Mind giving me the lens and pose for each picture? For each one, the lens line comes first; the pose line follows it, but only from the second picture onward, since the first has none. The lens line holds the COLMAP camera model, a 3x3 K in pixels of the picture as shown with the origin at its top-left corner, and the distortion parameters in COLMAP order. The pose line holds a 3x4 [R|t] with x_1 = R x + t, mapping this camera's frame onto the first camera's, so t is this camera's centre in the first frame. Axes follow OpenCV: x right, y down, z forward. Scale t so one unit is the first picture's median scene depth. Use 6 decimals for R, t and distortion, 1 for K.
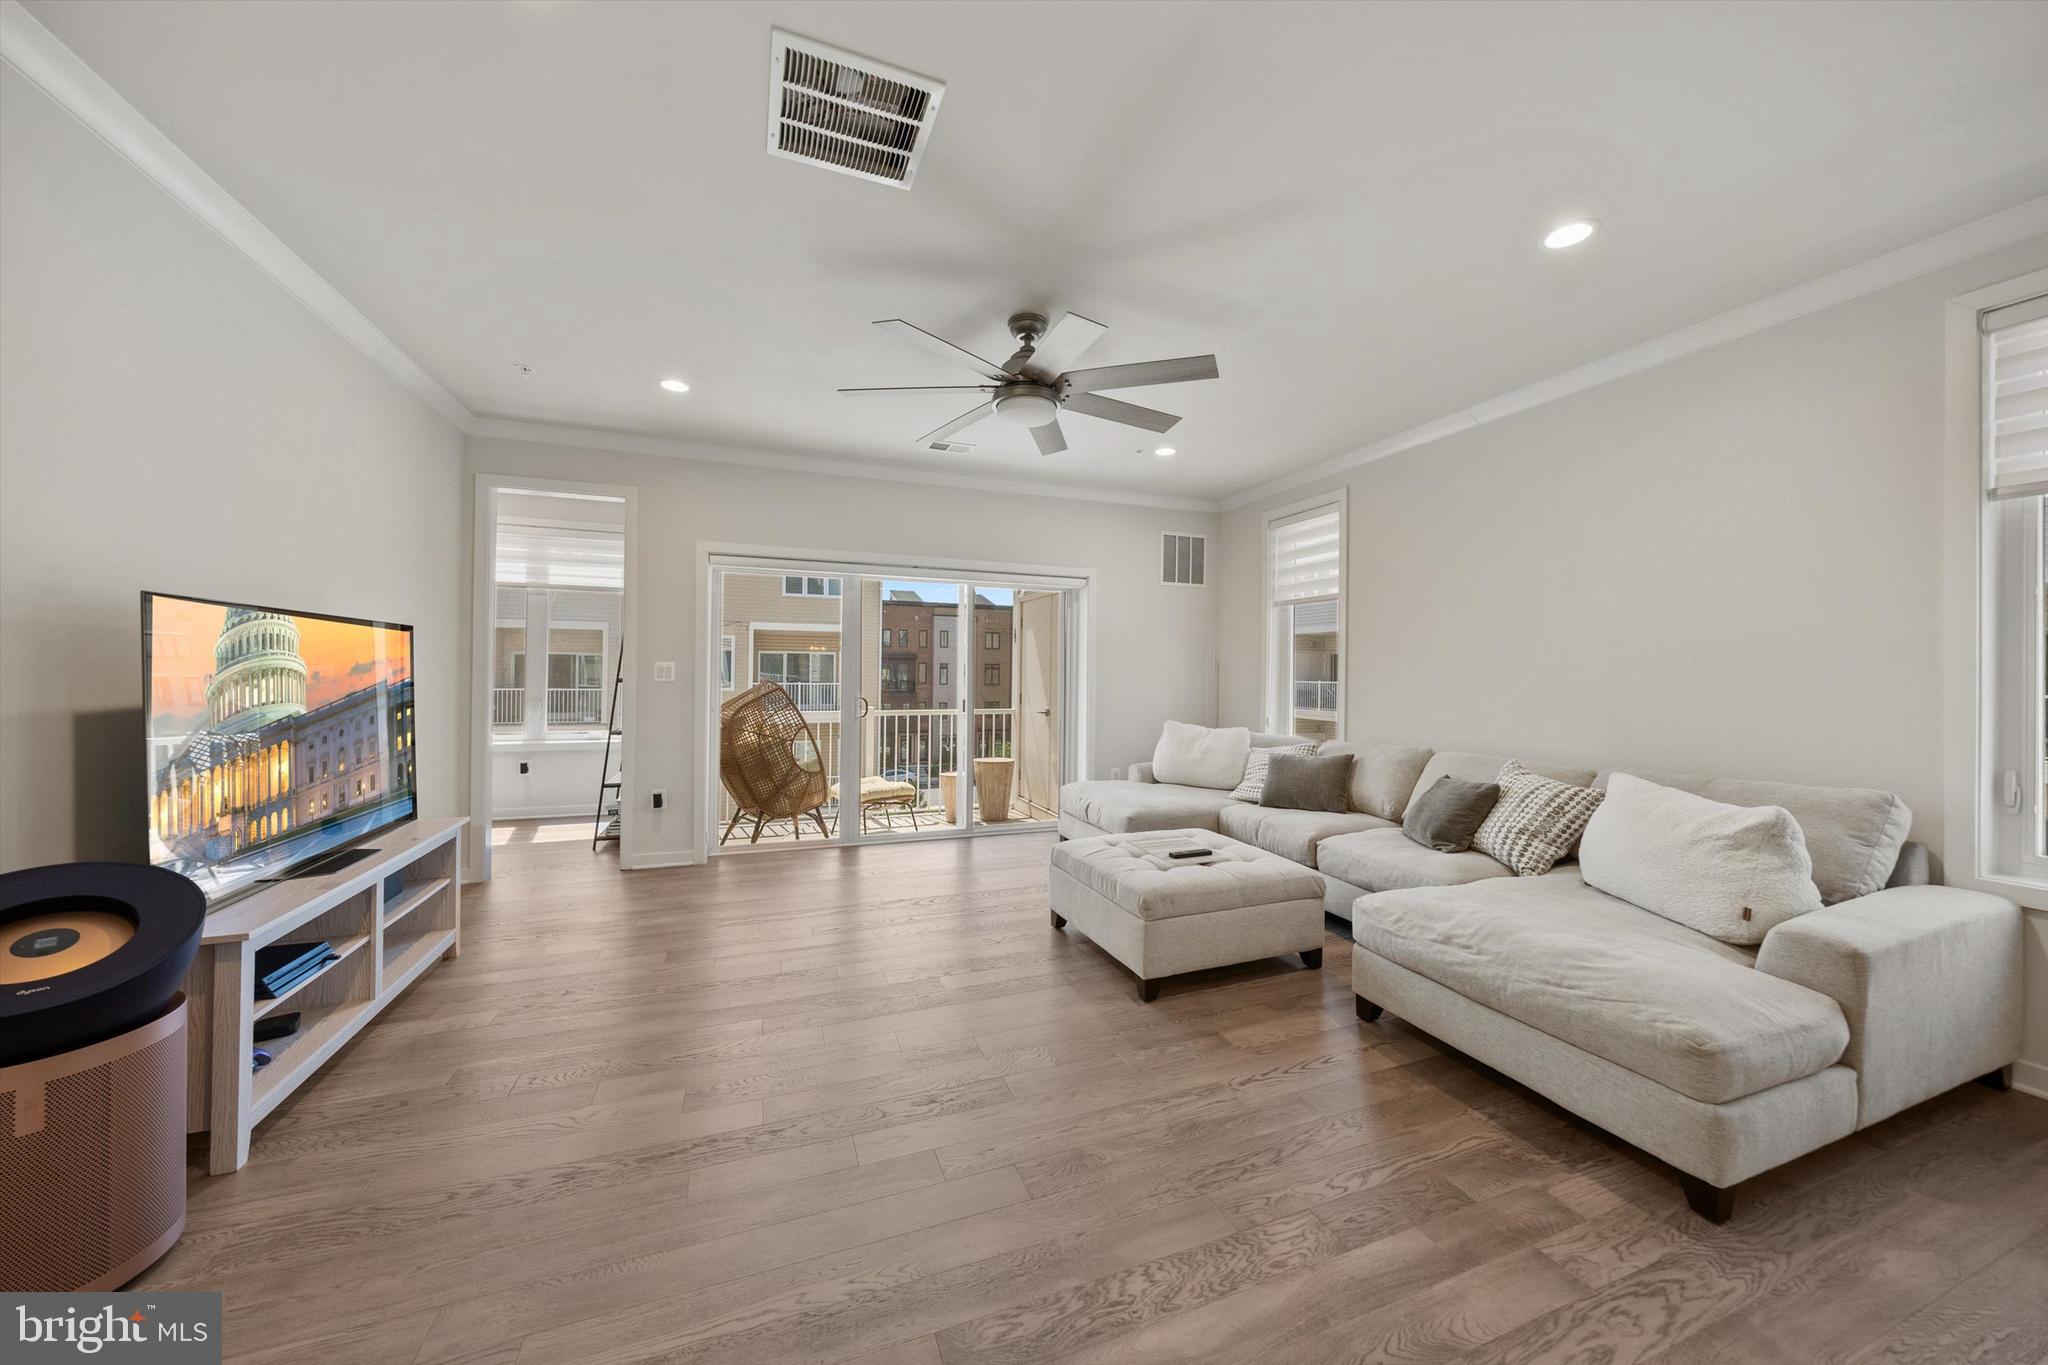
lens RADIAL K [[703.1, 0, 1016.3], [0, 703.1, 696.3], [0, 0, 1]] dist [-0.001096, 0.000124]
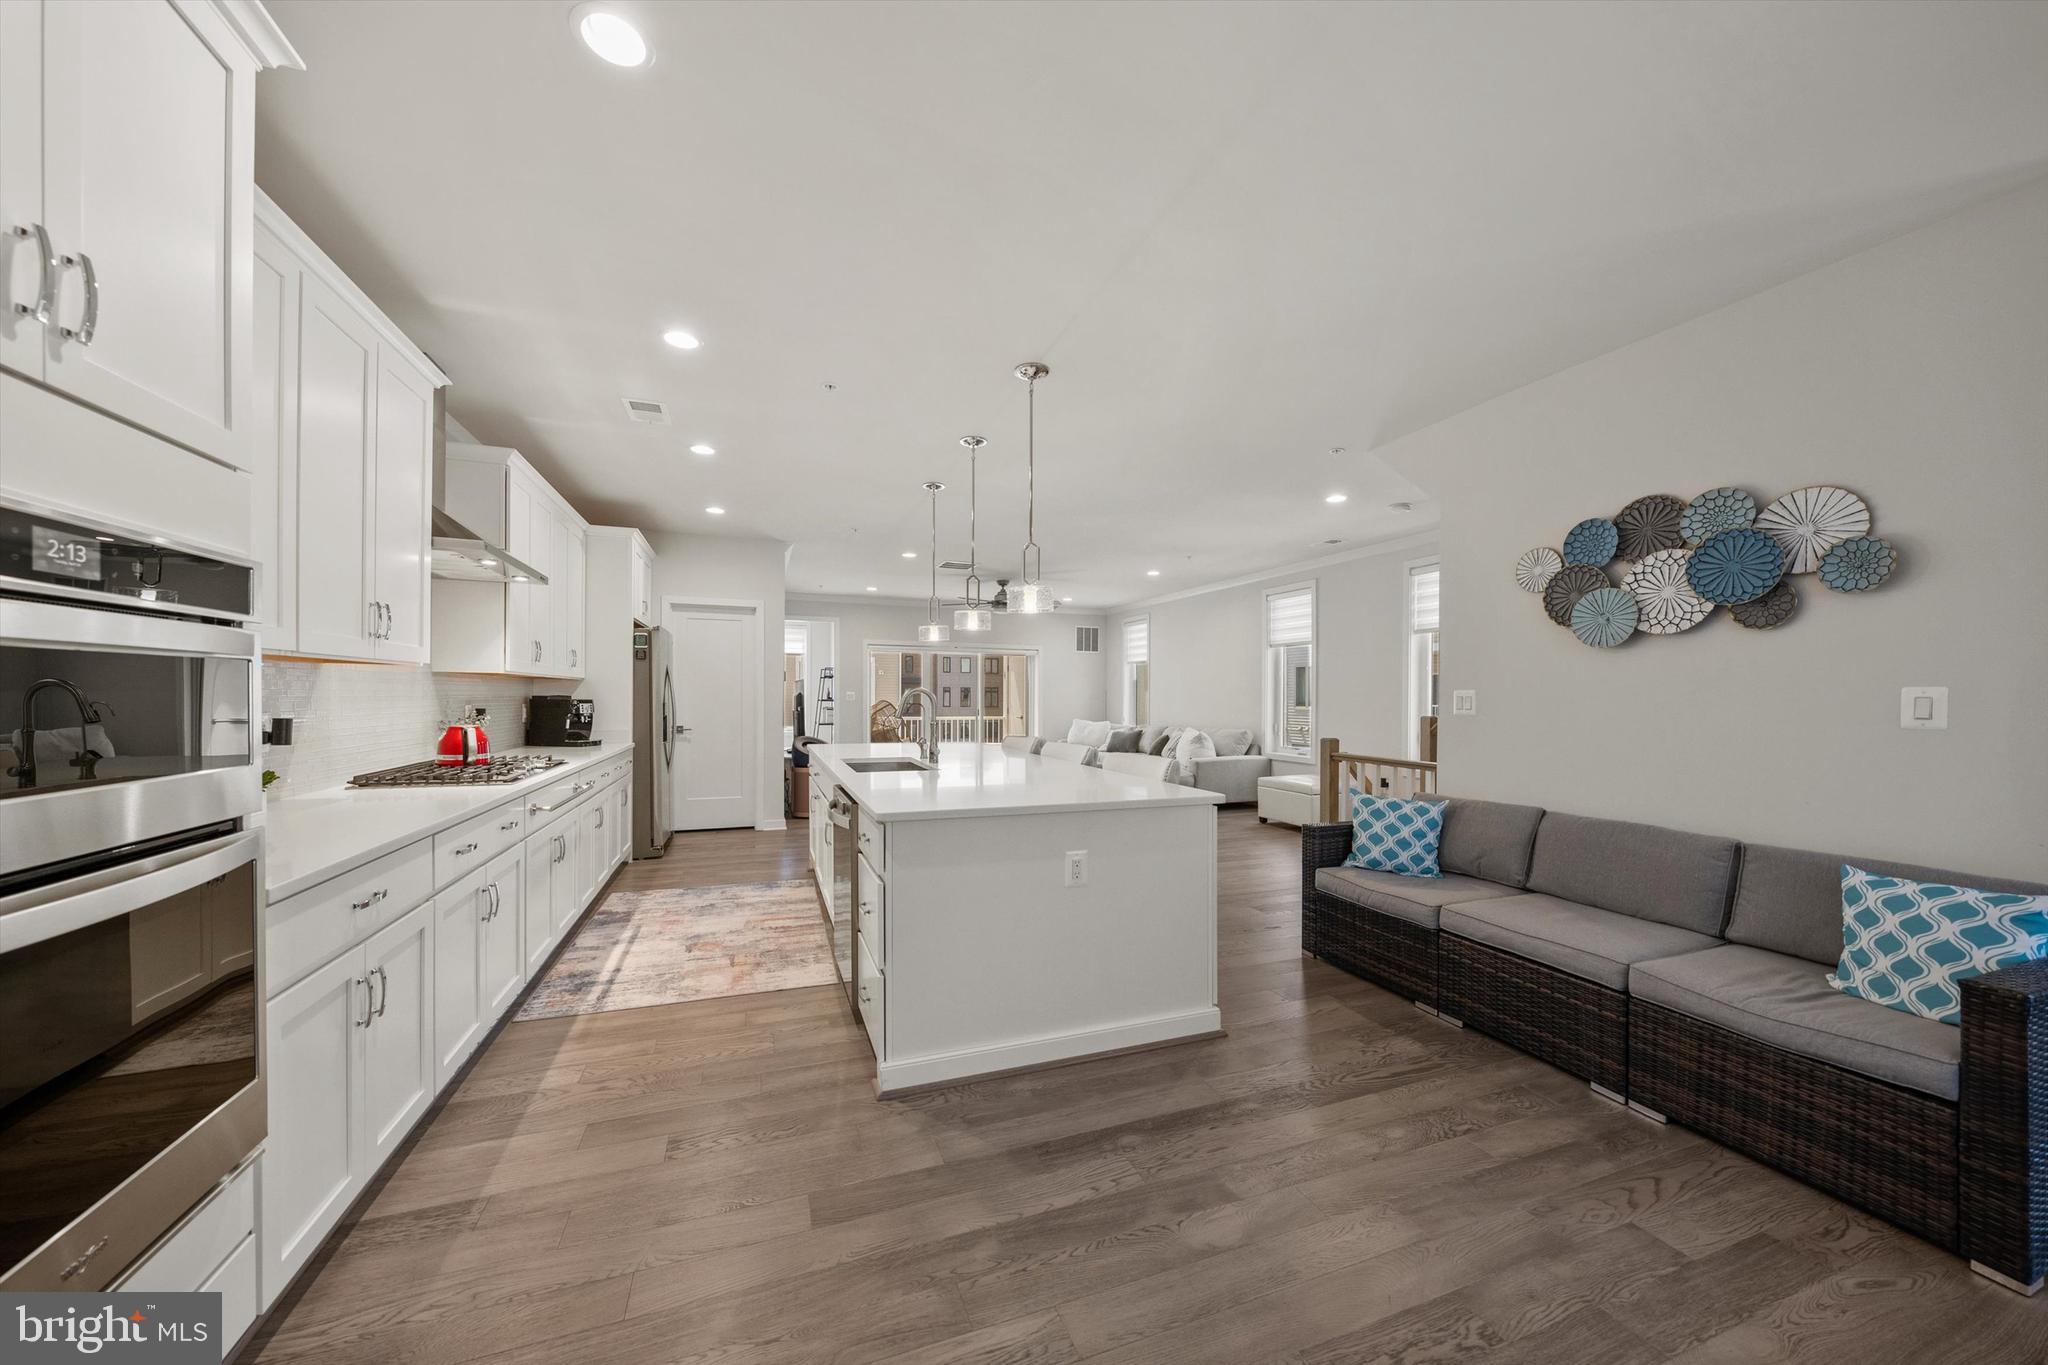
lens RADIAL K [[706.7, 0, 1014.7], [0, 706.7, 699.0], [0, 0, 1]] dist [-0.001520, -0.000021]
pose [[0.999993, -0.003495, -0.001641, 0.033809], [0.003446, 0.999581, -0.028727, 0.032558], [0.001741, 0.028721, 0.999586, -1.010601]]
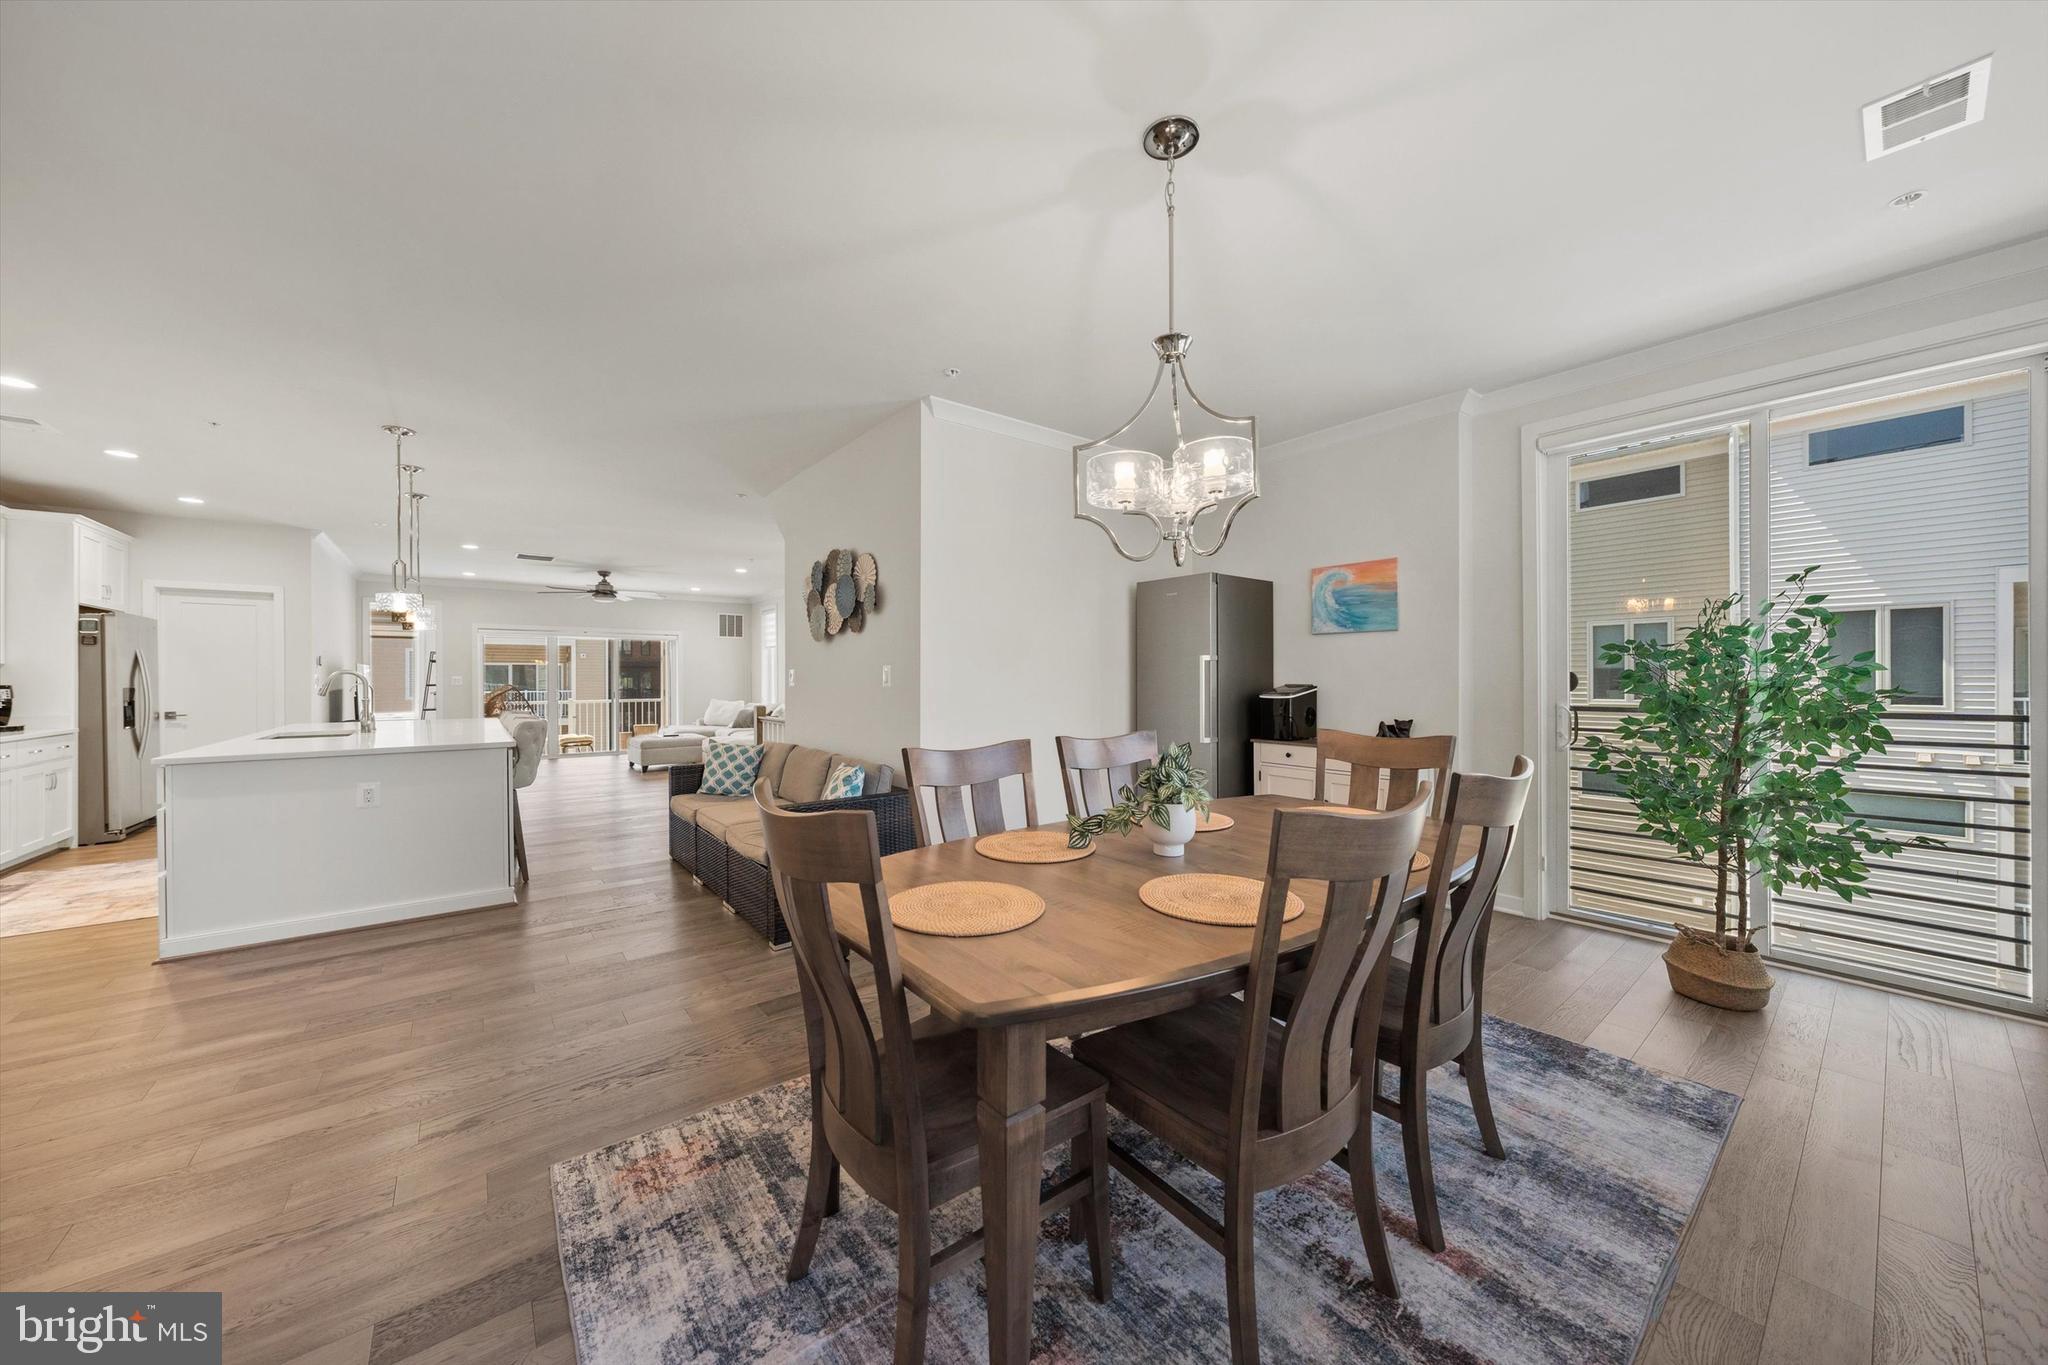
lens RADIAL K [[698.6, 0, 1013.4], [0, 698.6, 680.7], [0, 0, 1]] dist [-0.000157, 0.000166]
pose [[0.951915, -0.015180, 0.305985, 0.409322], [0.024184, 0.999378, -0.025655, 0.052292], [-0.305405, 0.031821, 0.951691, -1.323602]]
